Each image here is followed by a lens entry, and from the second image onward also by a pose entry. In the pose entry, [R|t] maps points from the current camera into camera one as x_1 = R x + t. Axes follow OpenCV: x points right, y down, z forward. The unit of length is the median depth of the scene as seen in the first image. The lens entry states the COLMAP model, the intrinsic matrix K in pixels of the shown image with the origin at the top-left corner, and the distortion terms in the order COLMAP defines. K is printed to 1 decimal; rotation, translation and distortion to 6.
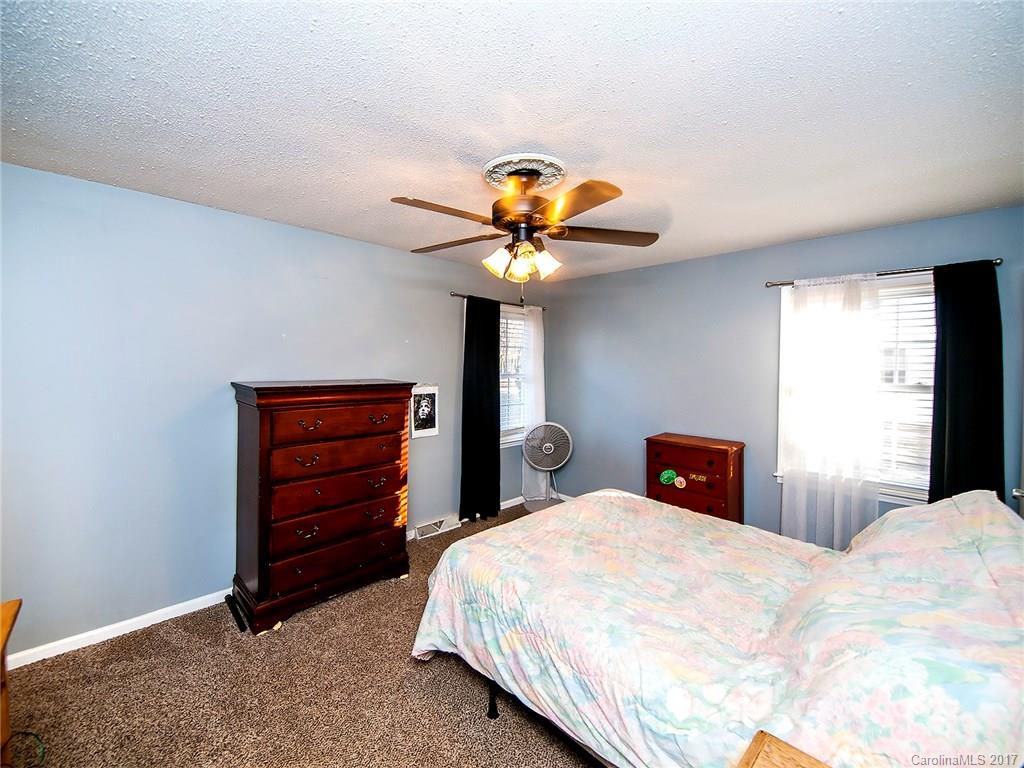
lens RADIAL K [[420.5, 0, 510.7], [0, 420.5, 374.5], [0, 0, 1]] dist [0.023702, -0.013860]
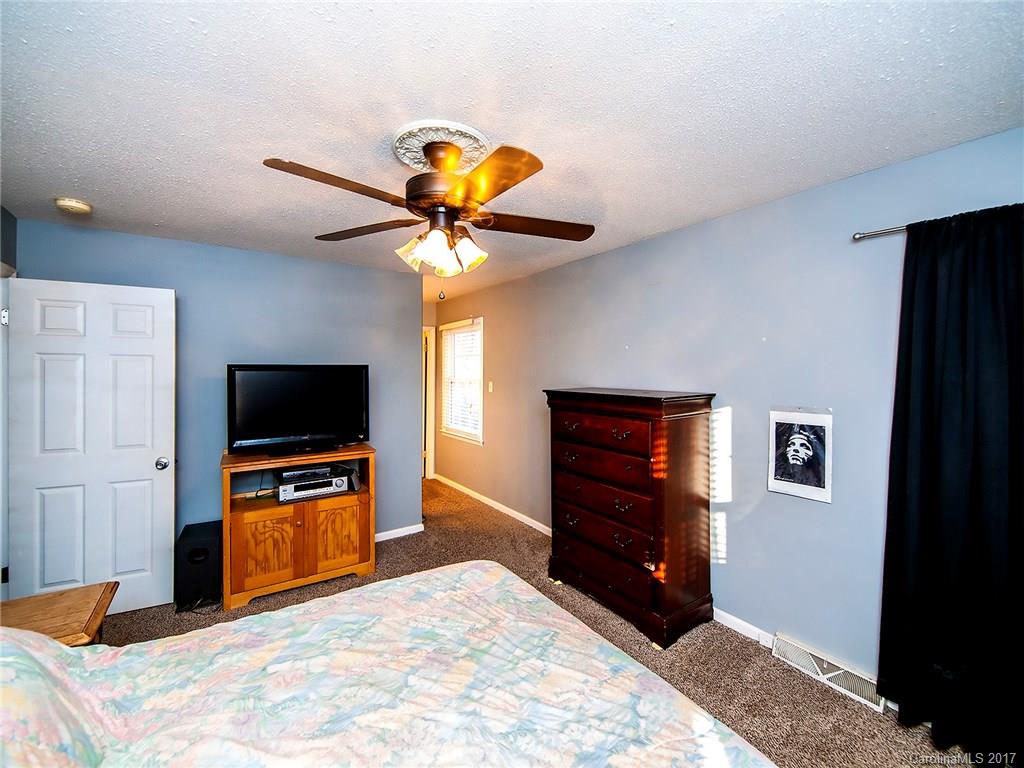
lens RADIAL K [[420.5, 0, 510.7], [0, 420.5, 374.5], [0, 0, 1]] dist [0.023702, -0.013860]
pose [[-0.181301, -0.007860, -0.983396, 0.513247], [-0.031808, 0.999492, -0.002125, -0.011669], [0.982913, 0.030894, -0.181459, 0.774712]]
